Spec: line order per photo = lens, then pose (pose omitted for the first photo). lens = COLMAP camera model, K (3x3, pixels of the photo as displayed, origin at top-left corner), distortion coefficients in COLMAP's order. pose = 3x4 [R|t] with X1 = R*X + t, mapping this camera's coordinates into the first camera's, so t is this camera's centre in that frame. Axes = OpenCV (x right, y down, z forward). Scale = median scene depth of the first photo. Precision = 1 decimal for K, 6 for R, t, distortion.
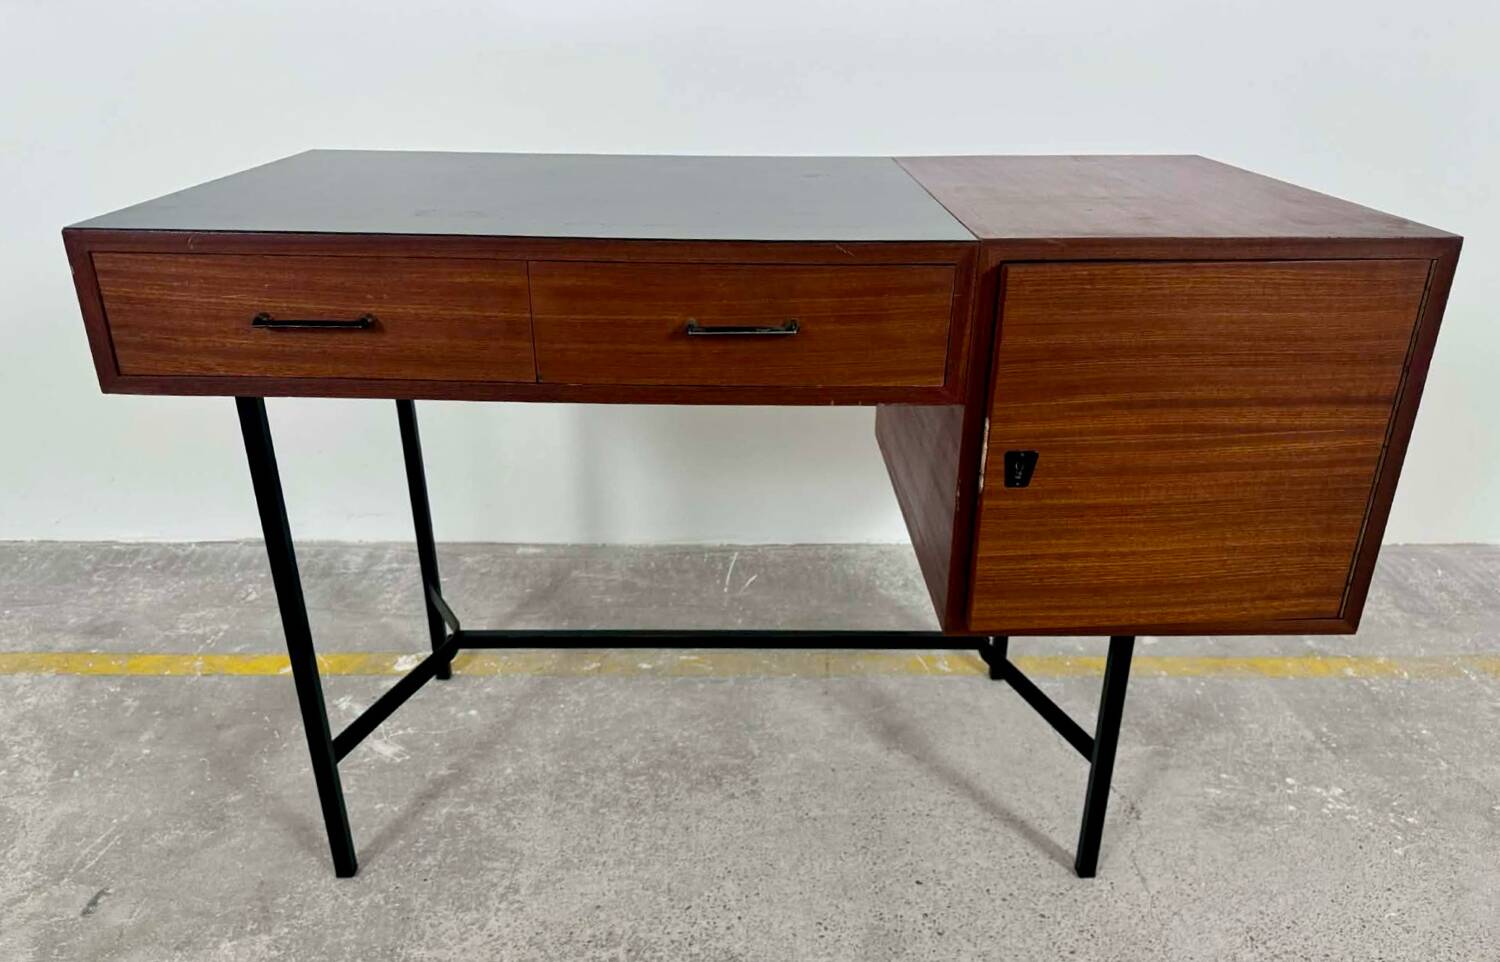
lens RADIAL K [[1121.6, 0, 751.6], [0, 1121.6, 561.4], [0, 0, 1]] dist [0.139280, -0.225101]
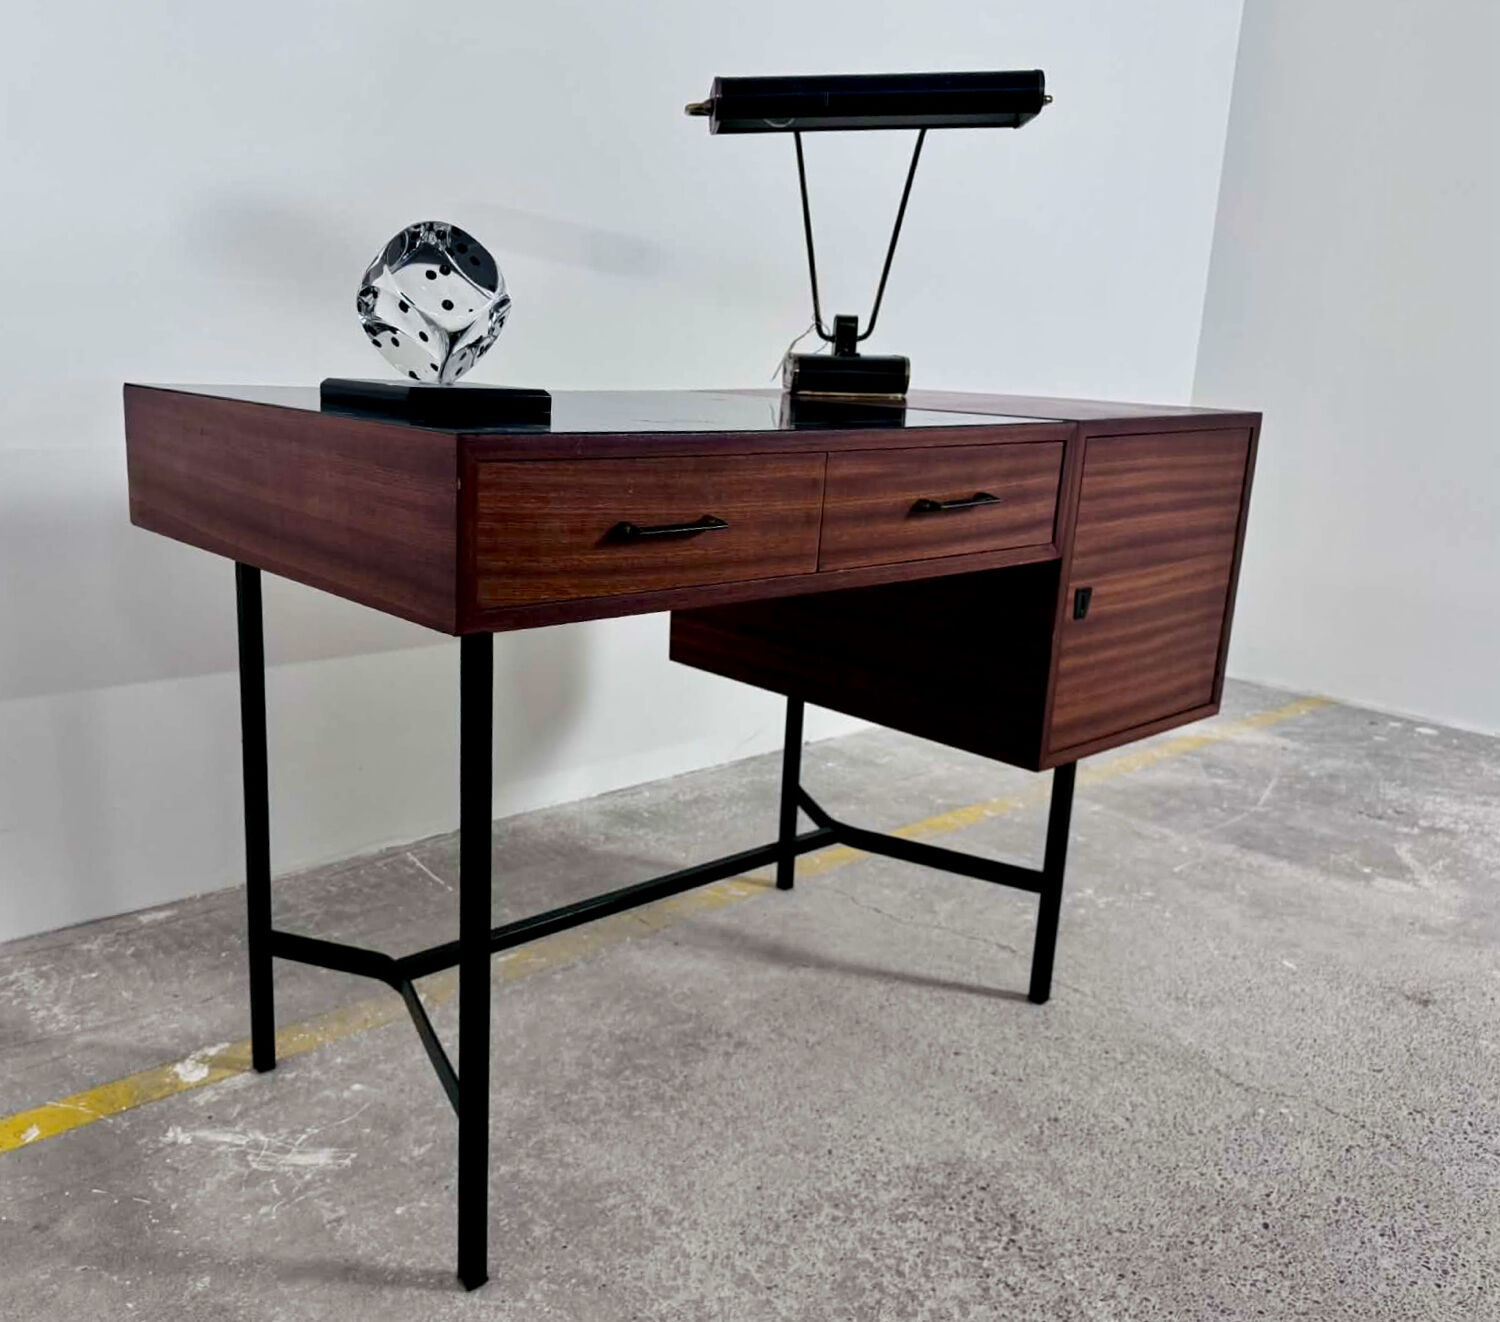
lens RADIAL K [[1358.6, 0, 625.6], [0, 1358.6, 663.9], [0, 0, 1]] dist [0.061010, -0.026075]
pose [[0.767653, -0.133861, 0.626730, -0.750065], [0.250089, 0.962978, -0.100643, -0.002290], [-0.590055, 0.233997, 0.772710, 0.139640]]
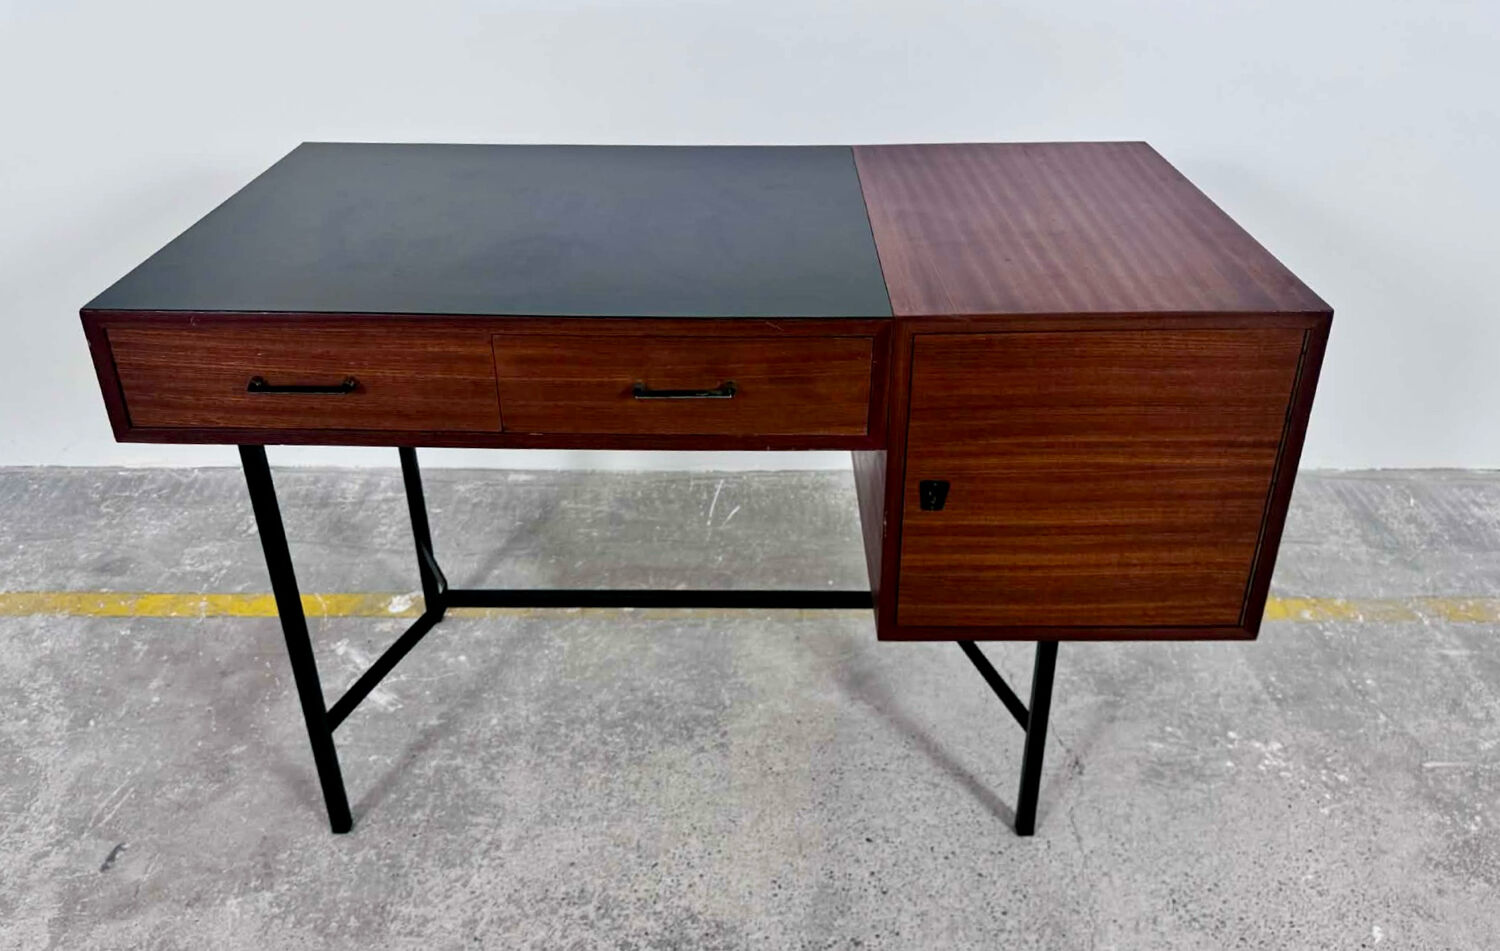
lens RADIAL K [[1181.4, 0, 755.3], [0, 1181.4, 447.3], [0, 0, 1]] dist [0.160867, -0.237584]
pose [[0.999809, 0.000816, -0.019538, 0.057302], [0.000197, 0.998656, 0.051825, -0.141156], [0.019554, -0.051819, 0.998465, -0.116440]]
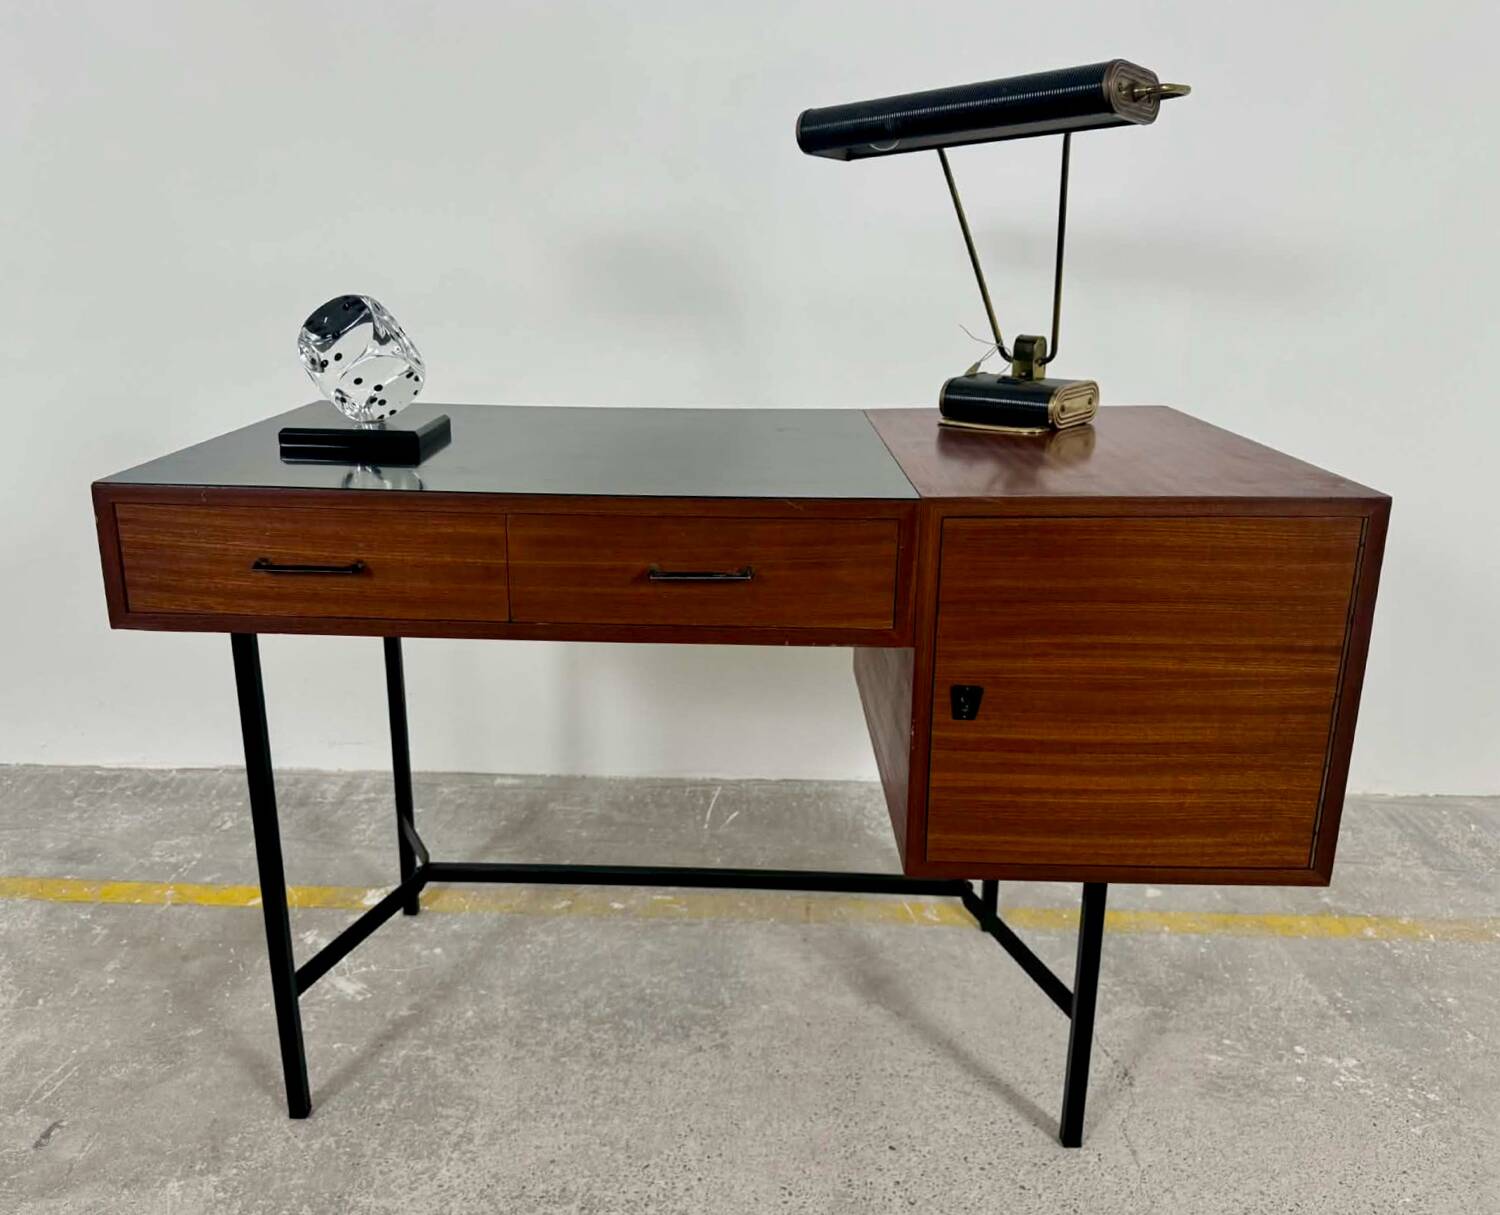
lens RADIAL K [[1238.5, 0, 692.9], [0, 1238.5, 599.5], [0, 0, 1]] dist [0.048746, -0.067012]
pose [[0.998195, 0.011245, -0.058991, 0.036060], [-0.020410, 0.987365, -0.157146, -0.000074], [0.056478, 0.158066, 0.985812, -0.095226]]
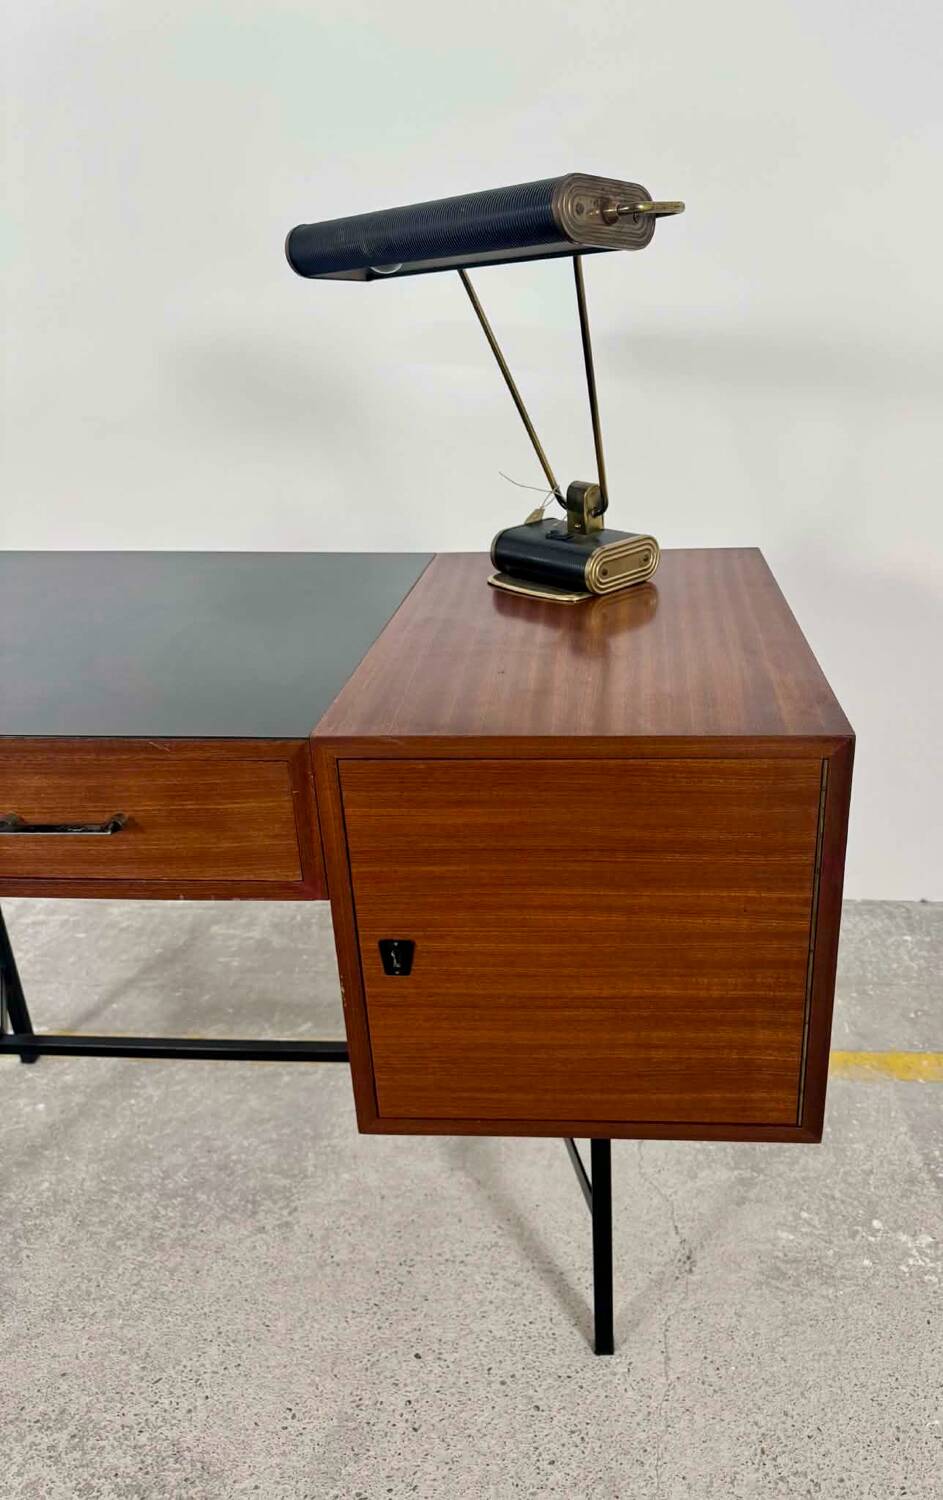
lens RADIAL K [[1100.2, 0, 561.6], [0, 1100.2, 751.5], [0, 0, 1]] dist [0.016622, -0.015987]
pose [[0.997135, 0.005414, -0.075442, 0.307027], [-0.008253, 0.999267, -0.037377, -0.158780], [0.075184, 0.037893, 0.996449, 0.102752]]
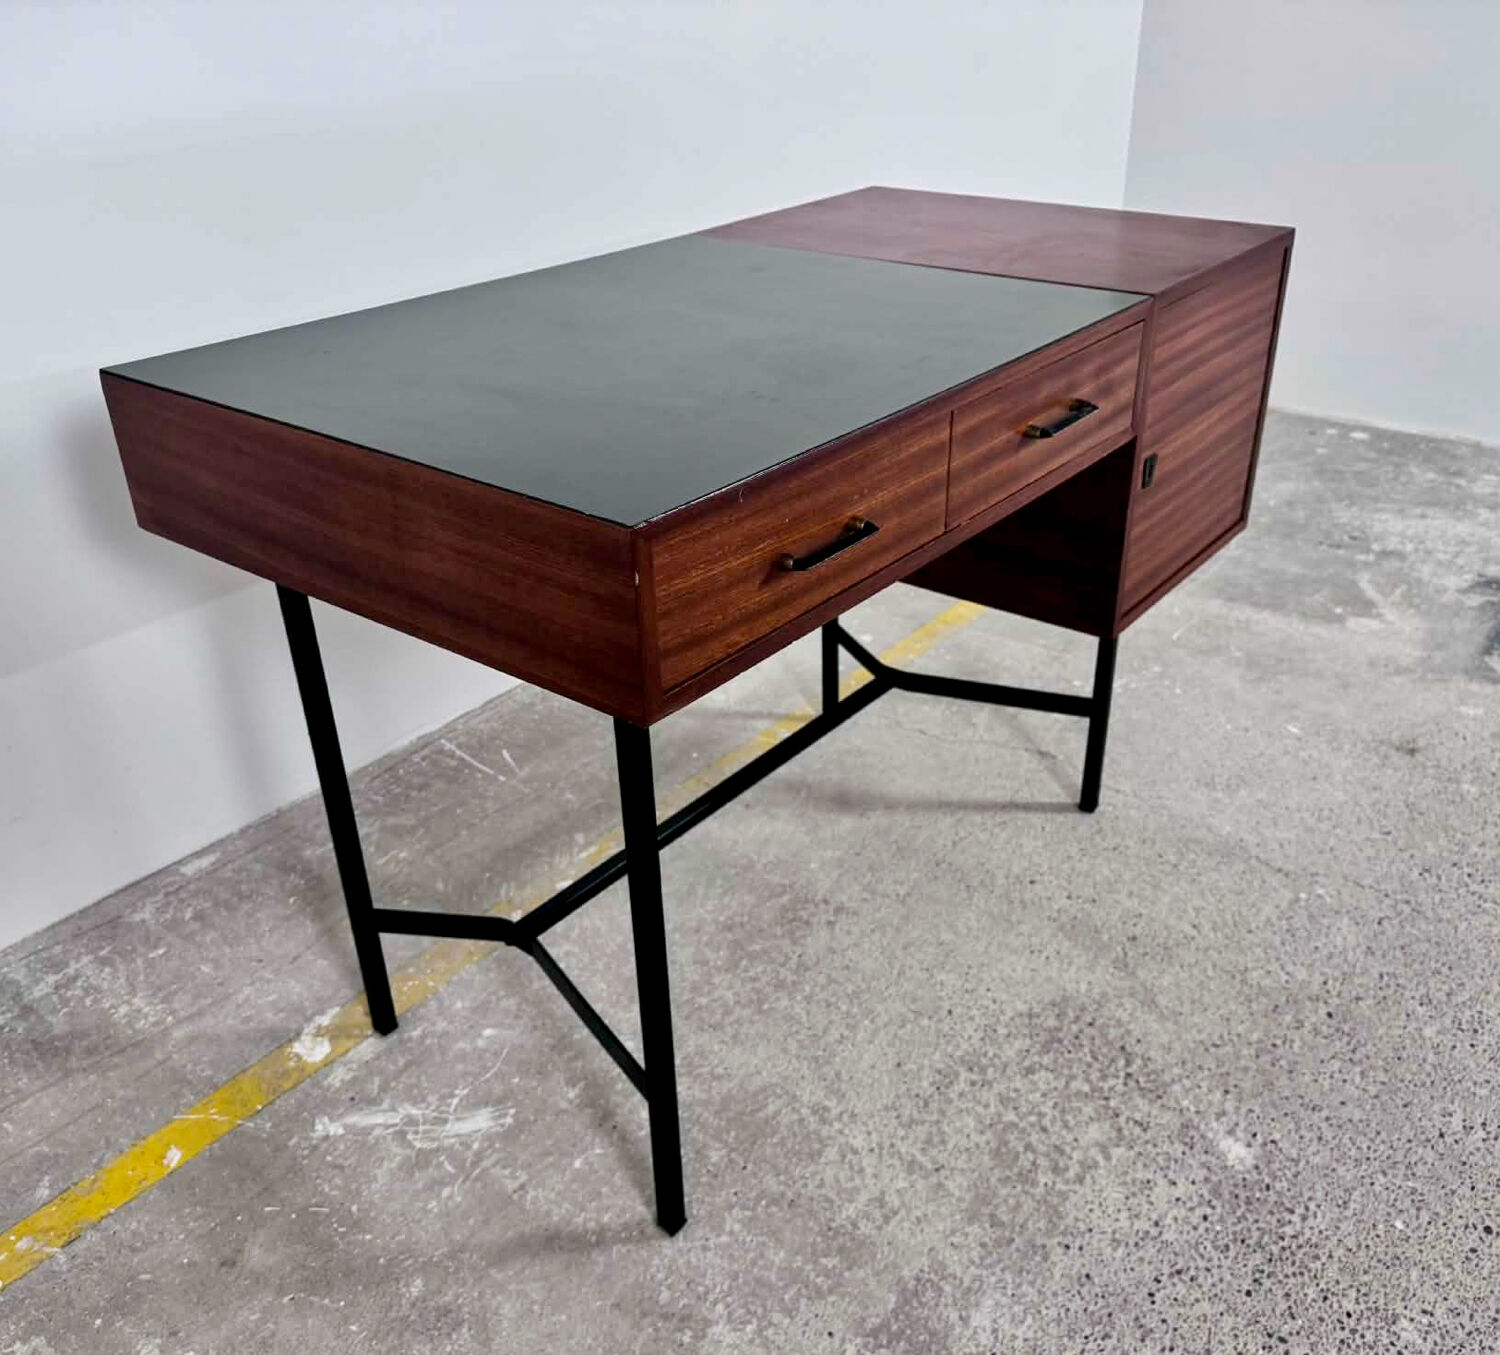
lens RADIAL K [[1353.6, 0, 786.0], [0, 1353.6, 709.9], [0, 0, 1]] dist [0.160540, -0.232352]
pose [[0.609172, -0.402094, 0.683542, -0.779679], [0.360888, 0.908066, 0.212547, -0.219622], [-0.706165, 0.117204, 0.698279, 0.215975]]
